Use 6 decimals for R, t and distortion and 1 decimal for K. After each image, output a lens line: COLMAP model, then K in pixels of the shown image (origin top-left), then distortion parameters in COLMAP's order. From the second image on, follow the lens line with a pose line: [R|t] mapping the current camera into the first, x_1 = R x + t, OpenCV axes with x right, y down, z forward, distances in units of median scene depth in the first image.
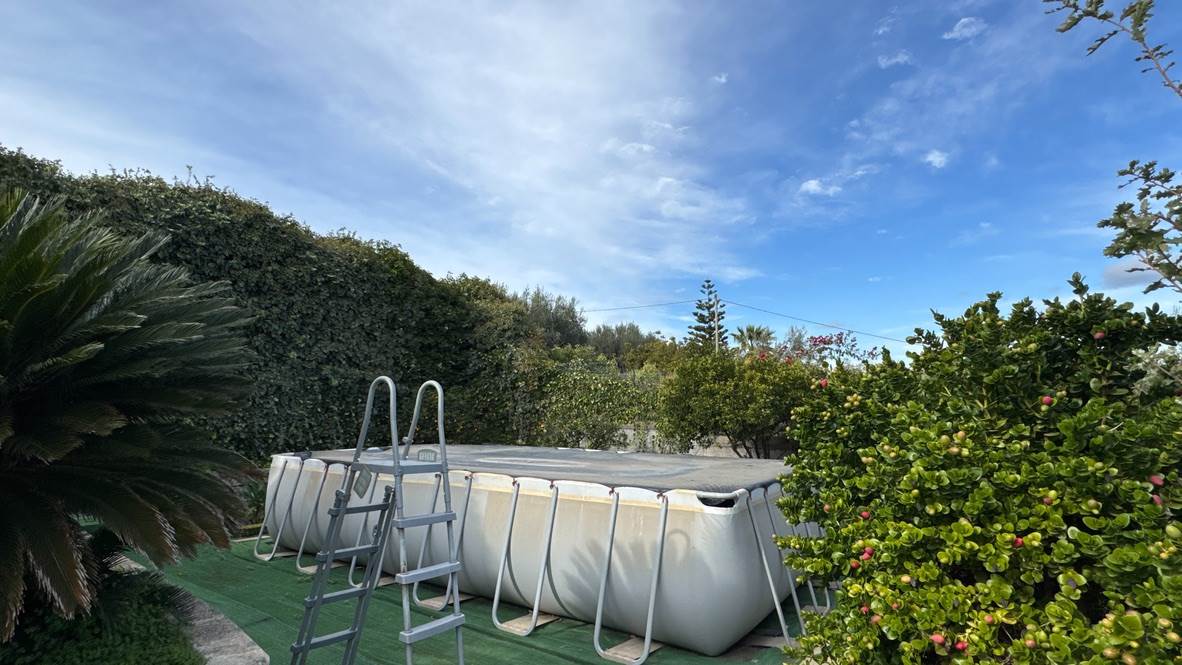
lens RADIAL K [[579.2, 0, 591.0], [0, 579.2, 332.5], [0, 0, 1]] dist [-0.001429, -0.000420]
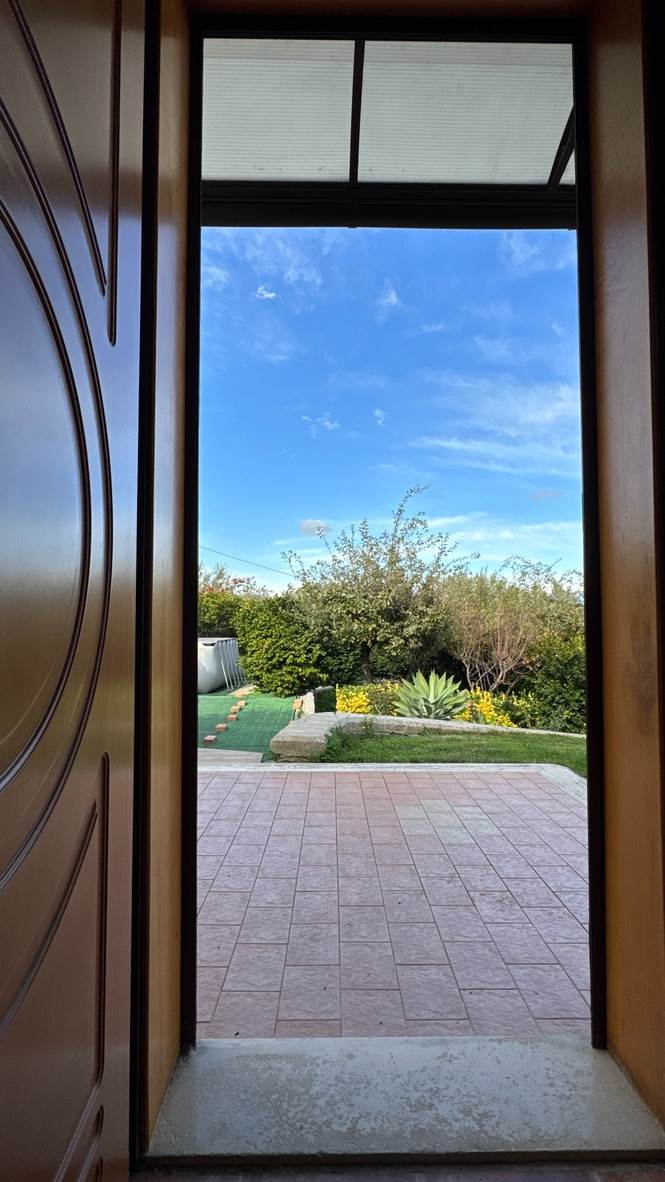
lens RADIAL K [[579.2, 0, 332.5], [0, 579.2, 591.0], [0, 0, 1]] dist [-0.001429, -0.000420]
pose [[0.848382, 0.027319, 0.528680, -0.862252], [-0.069701, 0.995738, 0.060397, -0.222460], [-0.524777, -0.088089, 0.846670, -1.926364]]
